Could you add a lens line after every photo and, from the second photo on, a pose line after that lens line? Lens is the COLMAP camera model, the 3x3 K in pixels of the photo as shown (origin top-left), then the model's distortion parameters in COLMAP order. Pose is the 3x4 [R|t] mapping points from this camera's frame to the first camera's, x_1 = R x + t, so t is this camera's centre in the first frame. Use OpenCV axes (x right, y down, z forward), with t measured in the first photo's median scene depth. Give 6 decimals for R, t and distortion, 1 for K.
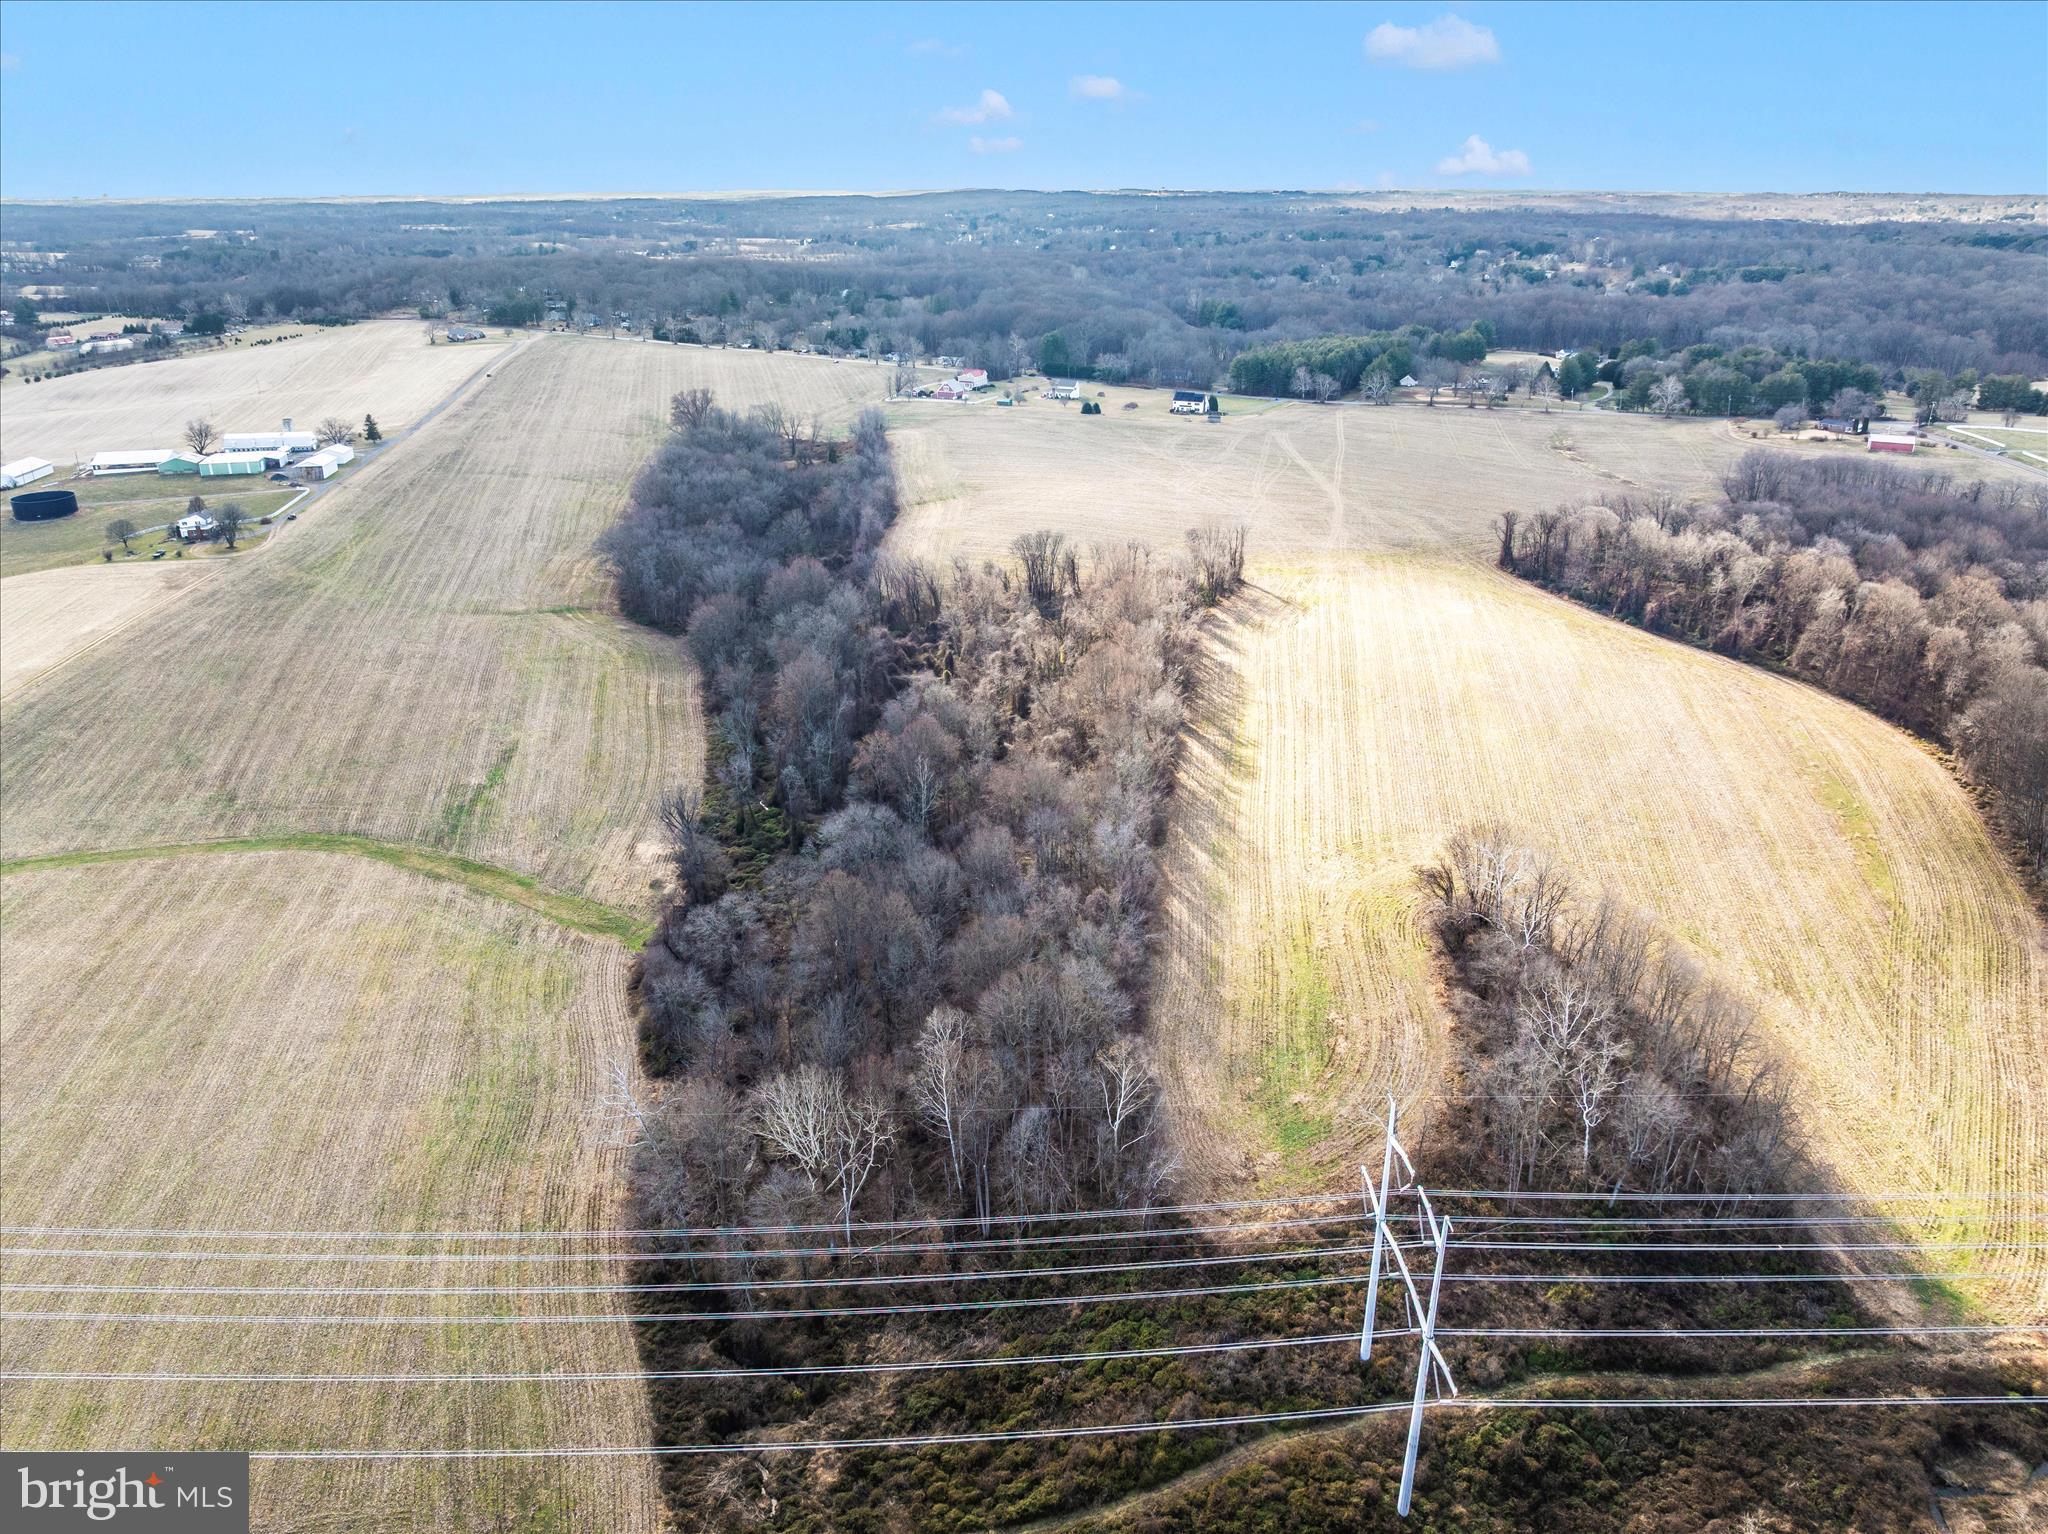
lens RADIAL K [[1442.4, 0, 1033.9], [0, 1442.4, 771.2], [0, 0, 1]] dist [-0.044321, 0.010200]
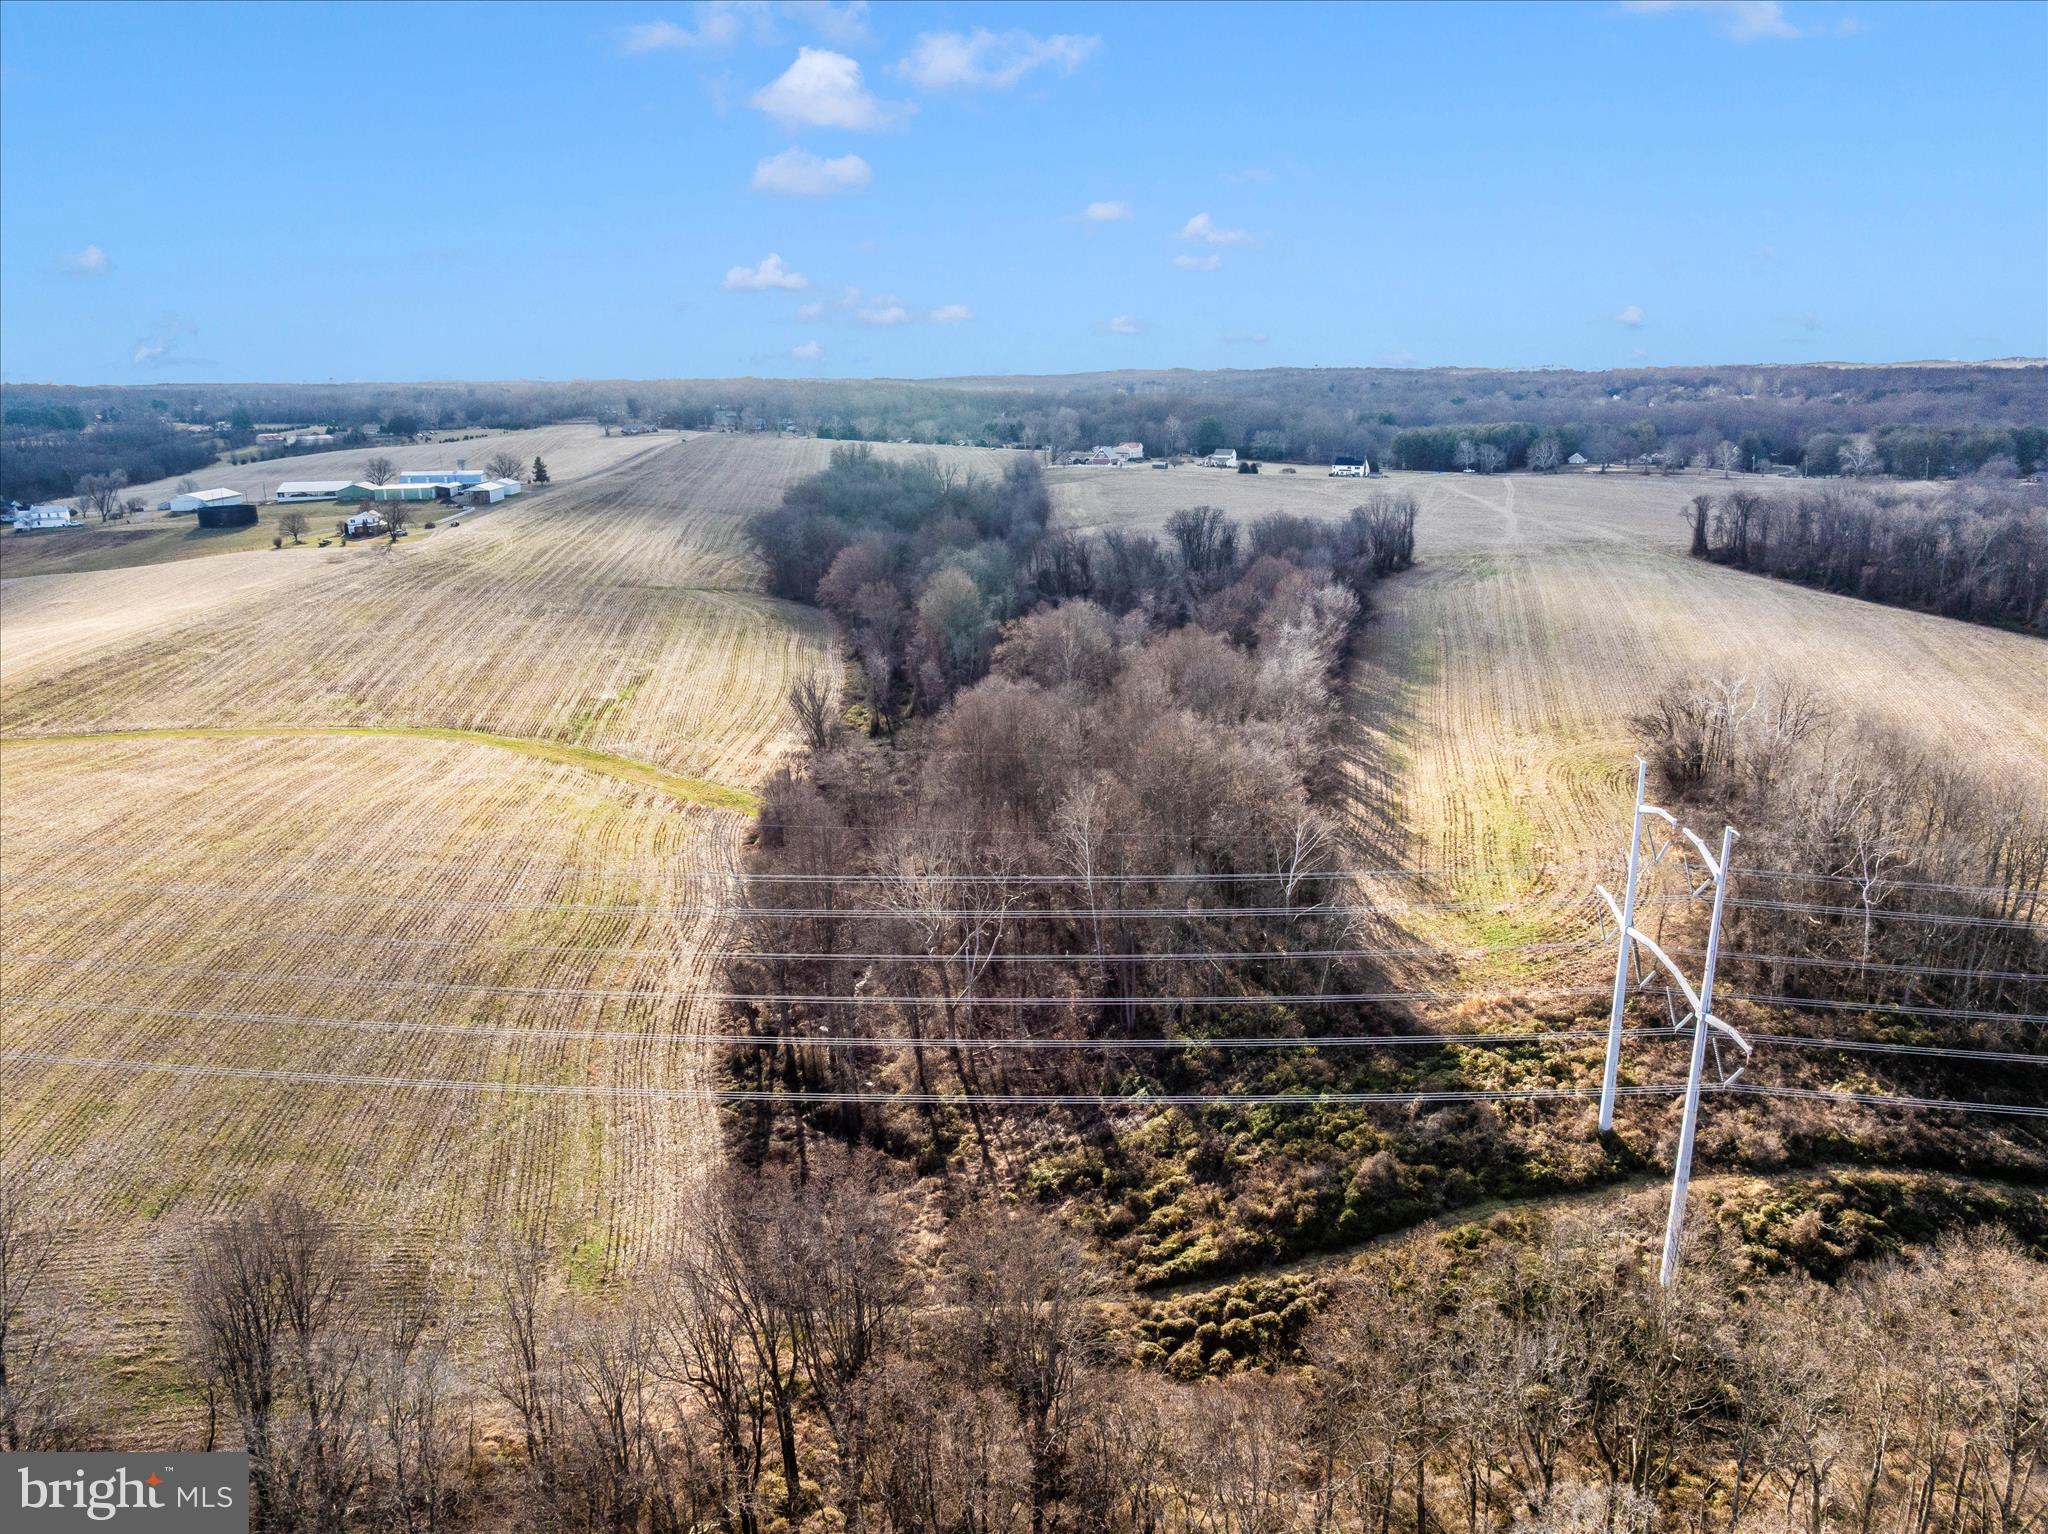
lens RADIAL K [[1449.9, 0, 1035.9], [0, 1449.9, 749.8], [0, 0, 1]] dist [-0.038017, -0.000227]
pose [[0.994703, 0.018196, -0.101170, -0.003523], [-0.029808, 0.992979, -0.114478, 0.158215], [0.098377, 0.116887, 0.988261, 0.080075]]
